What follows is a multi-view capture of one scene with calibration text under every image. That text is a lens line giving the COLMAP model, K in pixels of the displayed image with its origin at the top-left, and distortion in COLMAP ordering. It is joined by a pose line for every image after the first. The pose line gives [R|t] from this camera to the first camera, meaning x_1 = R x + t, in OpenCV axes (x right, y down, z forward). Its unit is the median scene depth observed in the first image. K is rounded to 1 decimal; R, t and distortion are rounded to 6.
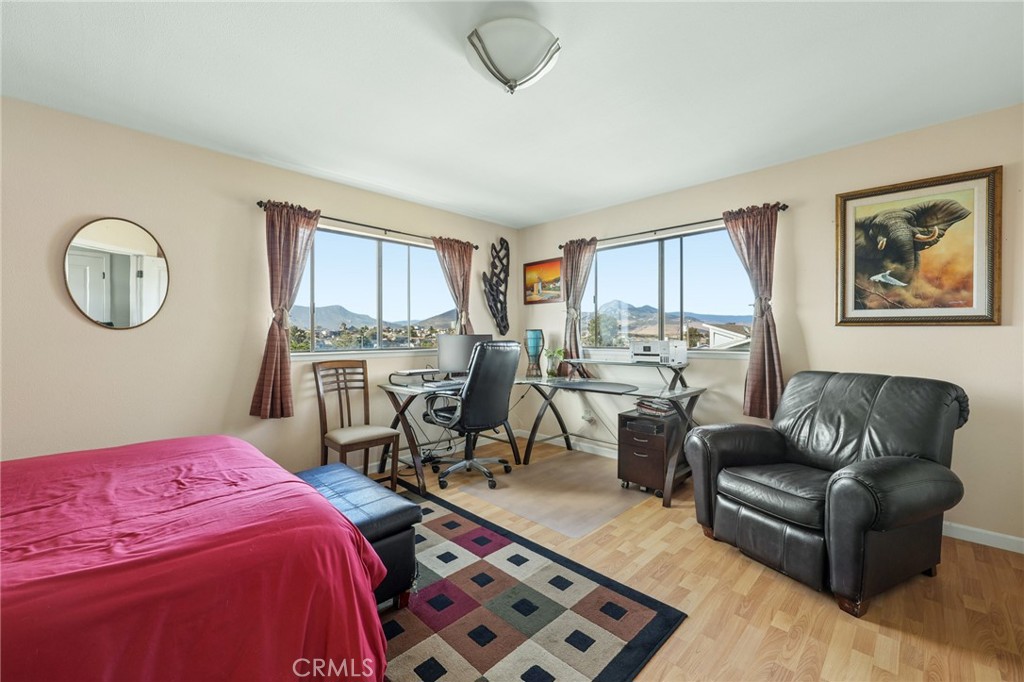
lens RADIAL K [[414.3, 0, 512.6], [0, 414.3, 334.4], [0, 0, 1]] dist [-0.003783, -0.000216]
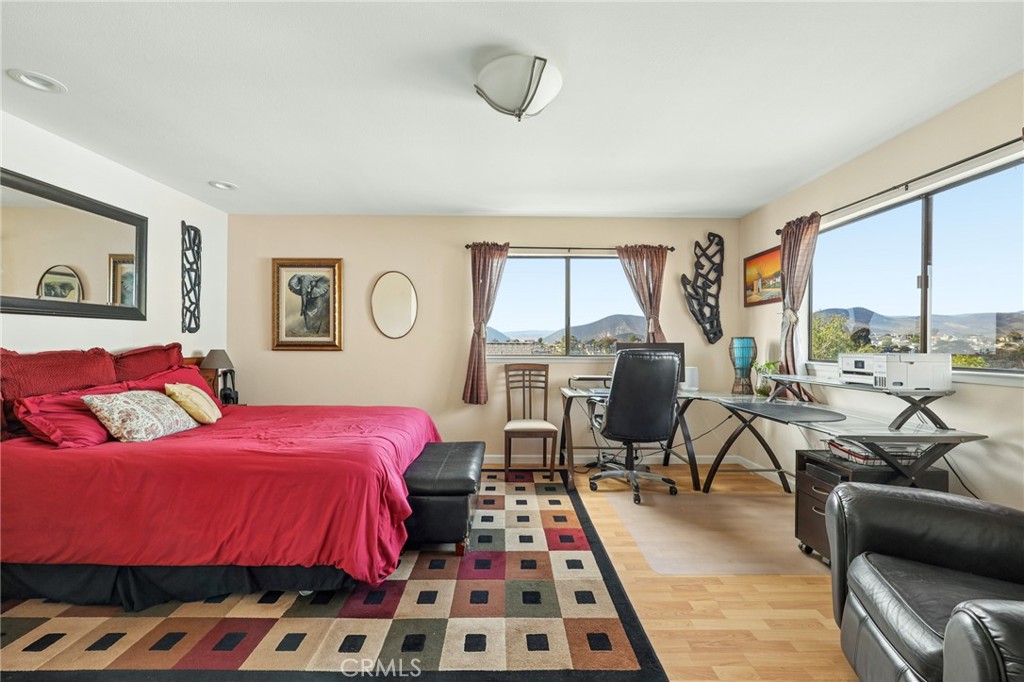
lens RADIAL K [[414.3, 0, 510.6], [0, 414.3, 344.0], [0, 0, 1]] dist [-0.003783, -0.000216]
pose [[0.711877, 0.006376, -0.702275, 0.384941], [-0.004654, 0.999980, 0.004362, 0.000645], [0.702289, 0.000164, 0.711892, 0.105628]]
